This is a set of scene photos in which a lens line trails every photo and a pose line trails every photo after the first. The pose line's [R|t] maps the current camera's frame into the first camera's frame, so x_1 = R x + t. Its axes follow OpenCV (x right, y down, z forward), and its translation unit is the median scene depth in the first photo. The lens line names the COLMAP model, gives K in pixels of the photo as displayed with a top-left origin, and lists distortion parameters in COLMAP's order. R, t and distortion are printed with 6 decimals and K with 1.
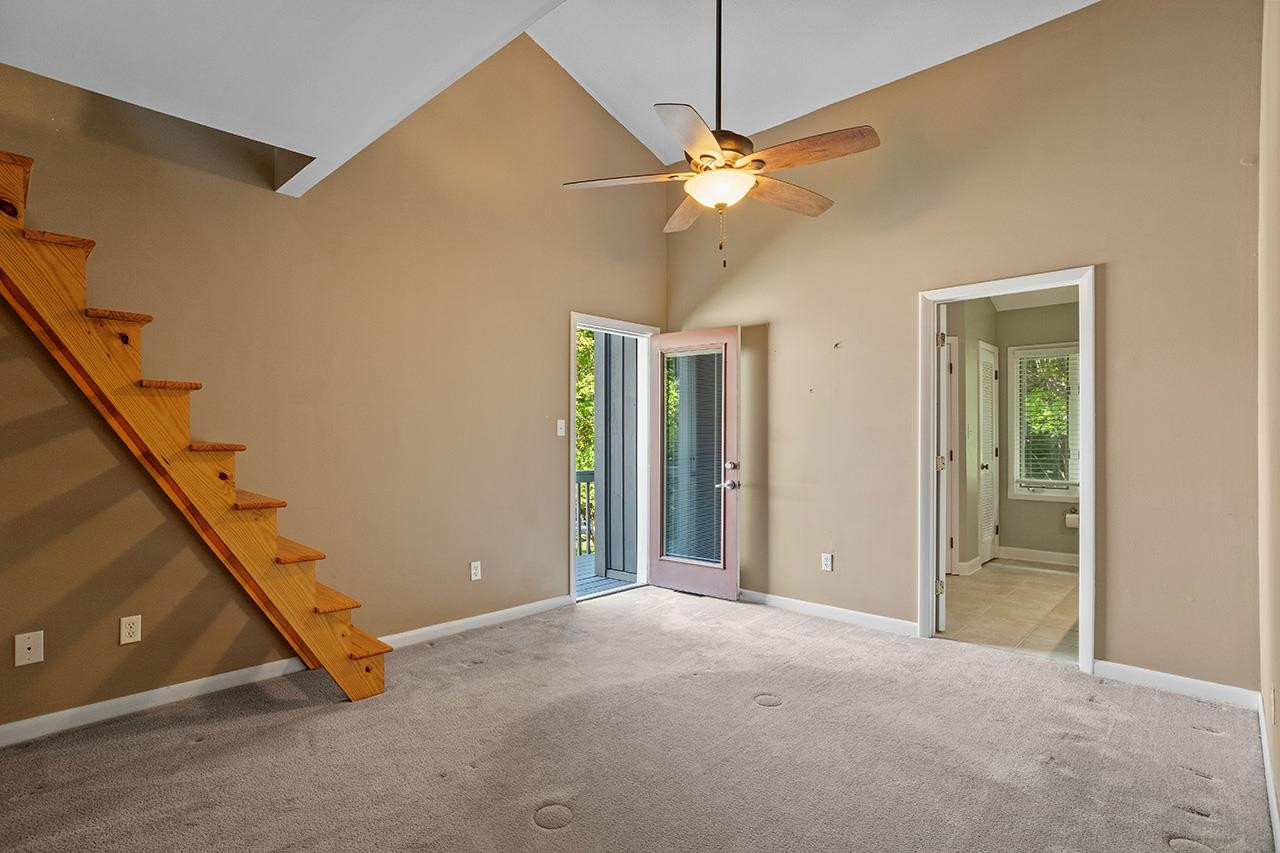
lens RADIAL K [[644.1, 0, 604.4], [0, 644.1, 434.9], [0, 0, 1]] dist [-0.003760, 0.029642]
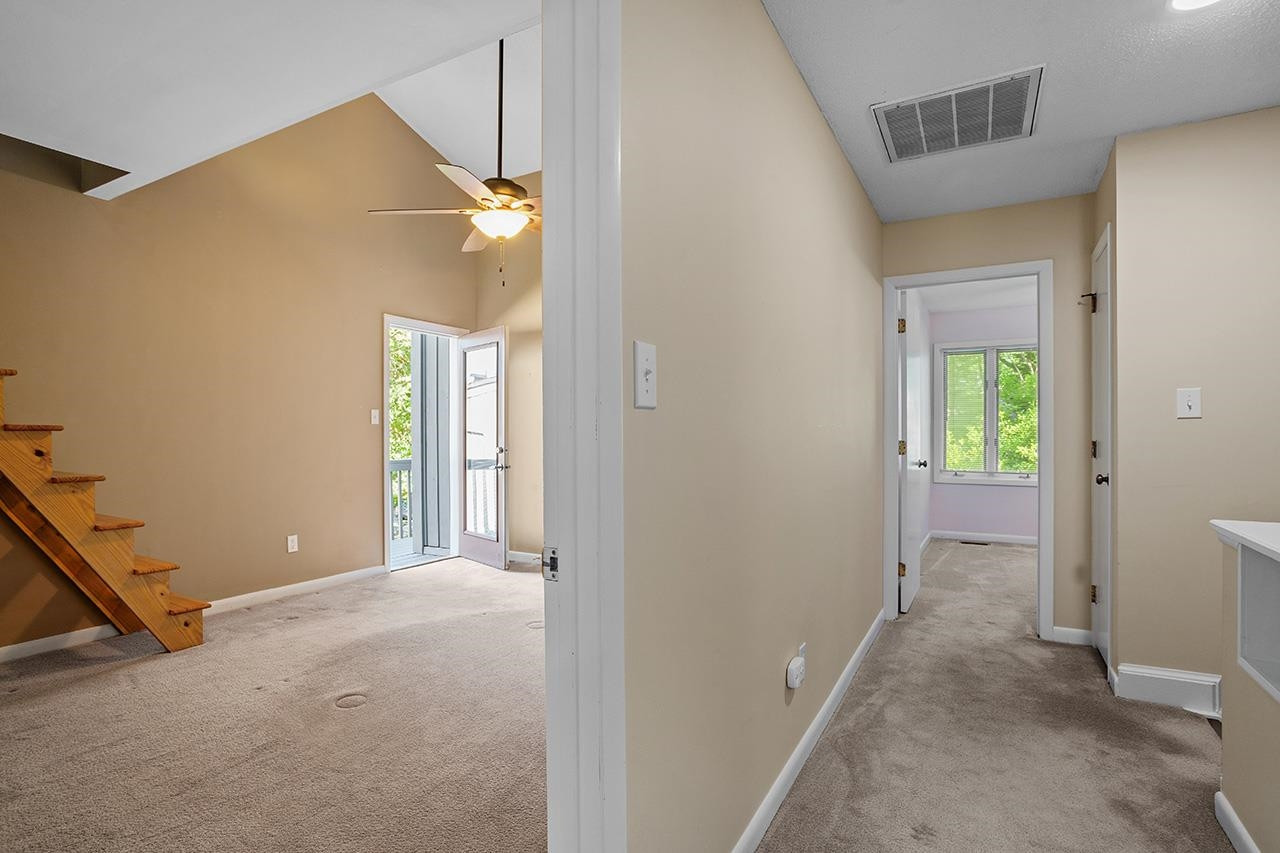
lens RADIAL K [[644.1, 0, 604.4], [0, 644.1, 434.9], [0, 0, 1]] dist [-0.003760, 0.029642]
pose [[0.970534, -0.005442, 0.240904, 0.074461], [0.004716, 0.999982, 0.003591, 0.027111], [-0.240919, -0.002349, 0.970542, -0.280959]]
